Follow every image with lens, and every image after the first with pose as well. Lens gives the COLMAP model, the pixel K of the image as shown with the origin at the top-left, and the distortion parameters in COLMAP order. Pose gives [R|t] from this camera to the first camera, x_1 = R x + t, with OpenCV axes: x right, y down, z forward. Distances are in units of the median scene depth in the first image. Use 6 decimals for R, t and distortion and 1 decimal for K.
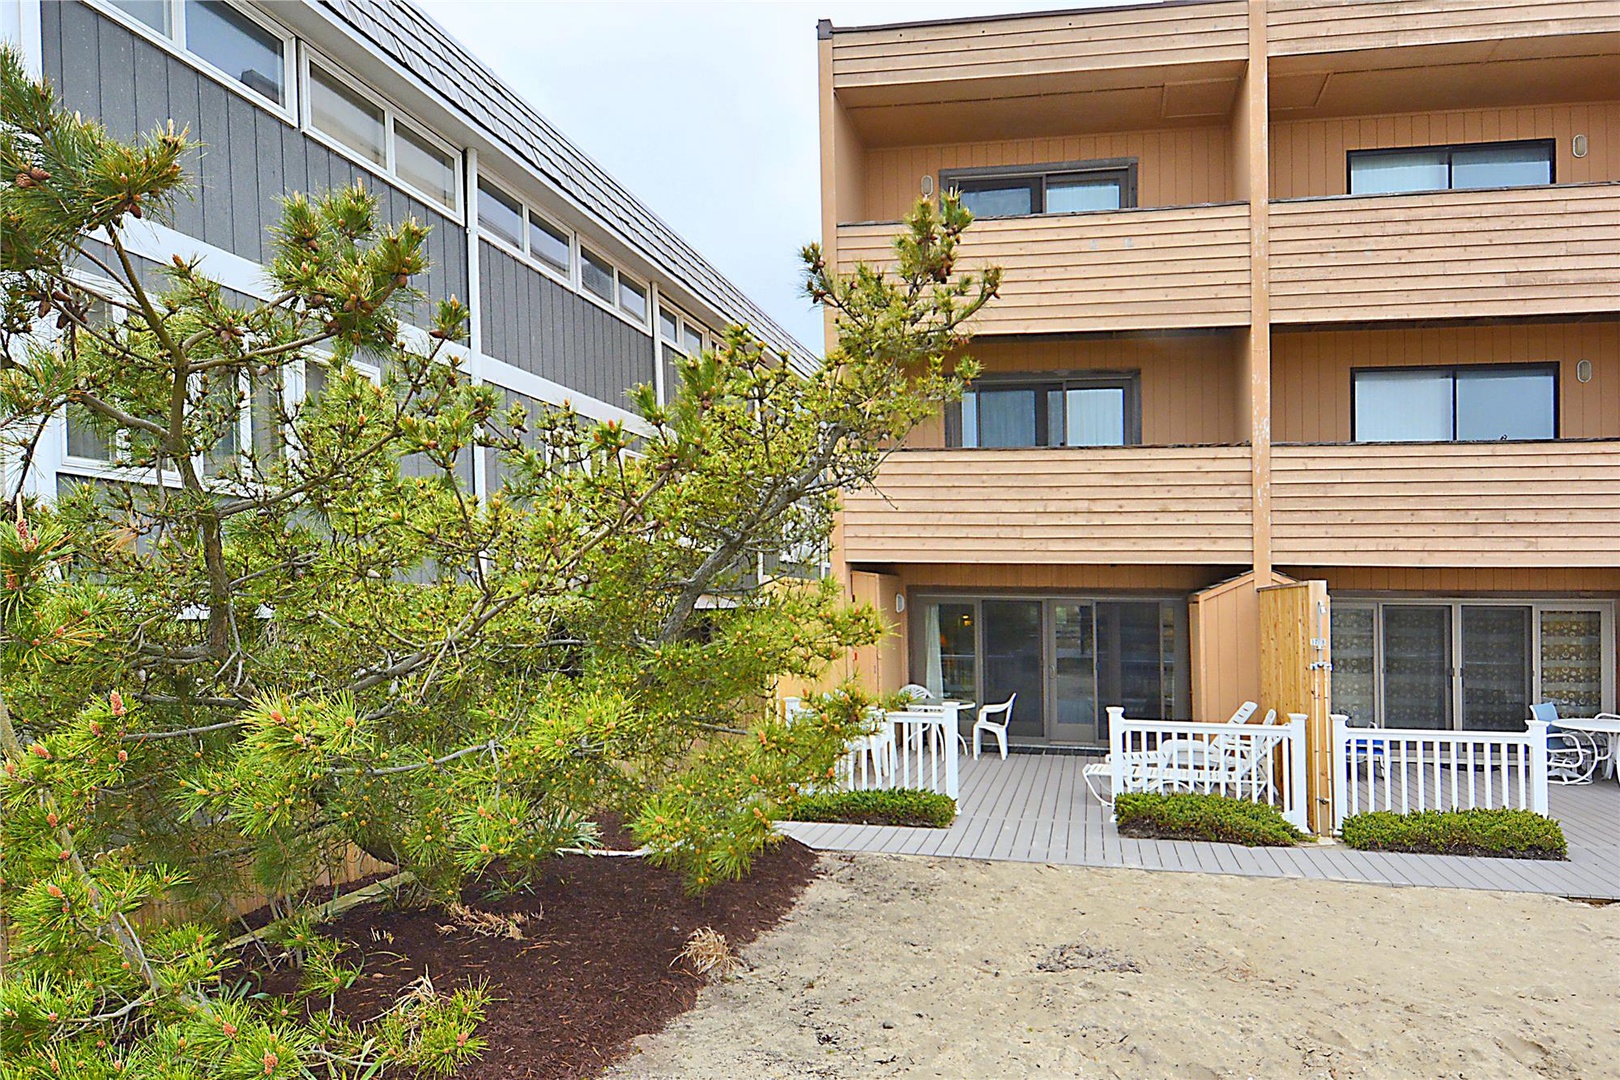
lens RADIAL K [[1153.1, 0, 830.5], [0, 1153.1, 528.1], [0, 0, 1]] dist [0.058442, -0.076714]
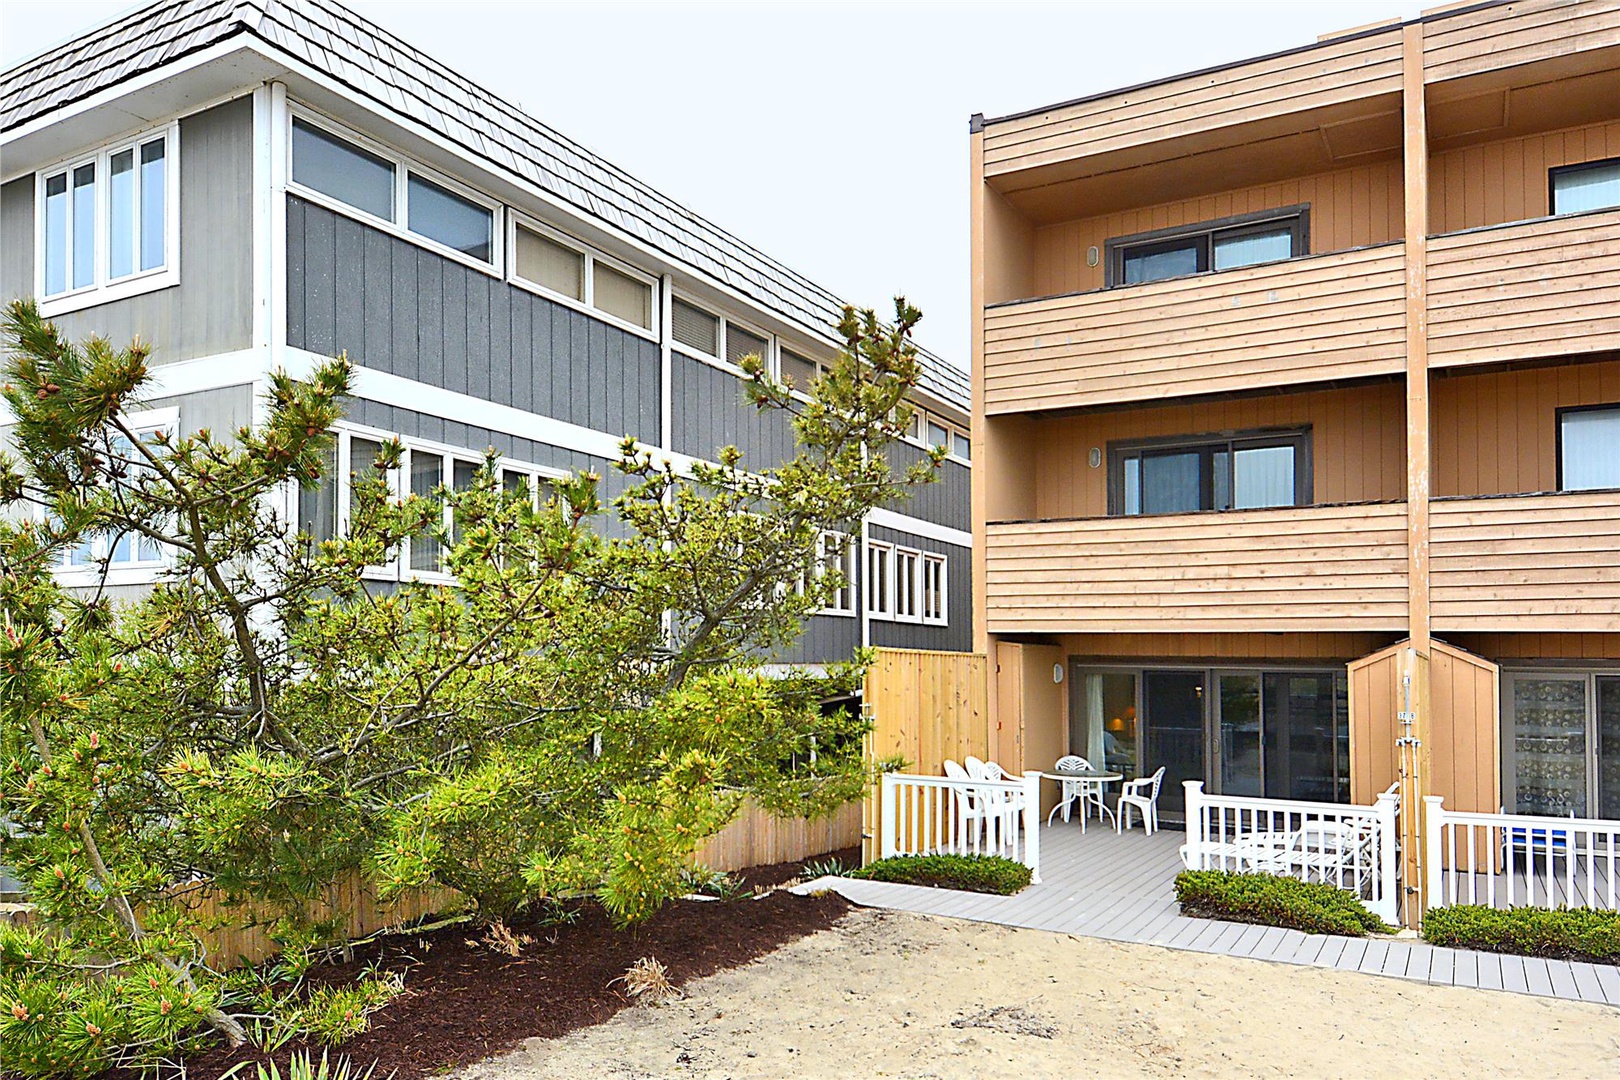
lens RADIAL K [[1149.8, 0, 810.0], [0, 1149.8, 540.0], [0, 0, 1]] dist [0.059956, -0.072787]
pose [[0.946472, -0.036812, -0.320679, 0.207236], [0.020724, 0.998356, -0.053437, -0.001376], [0.322119, 0.043931, 0.945679, -0.023162]]
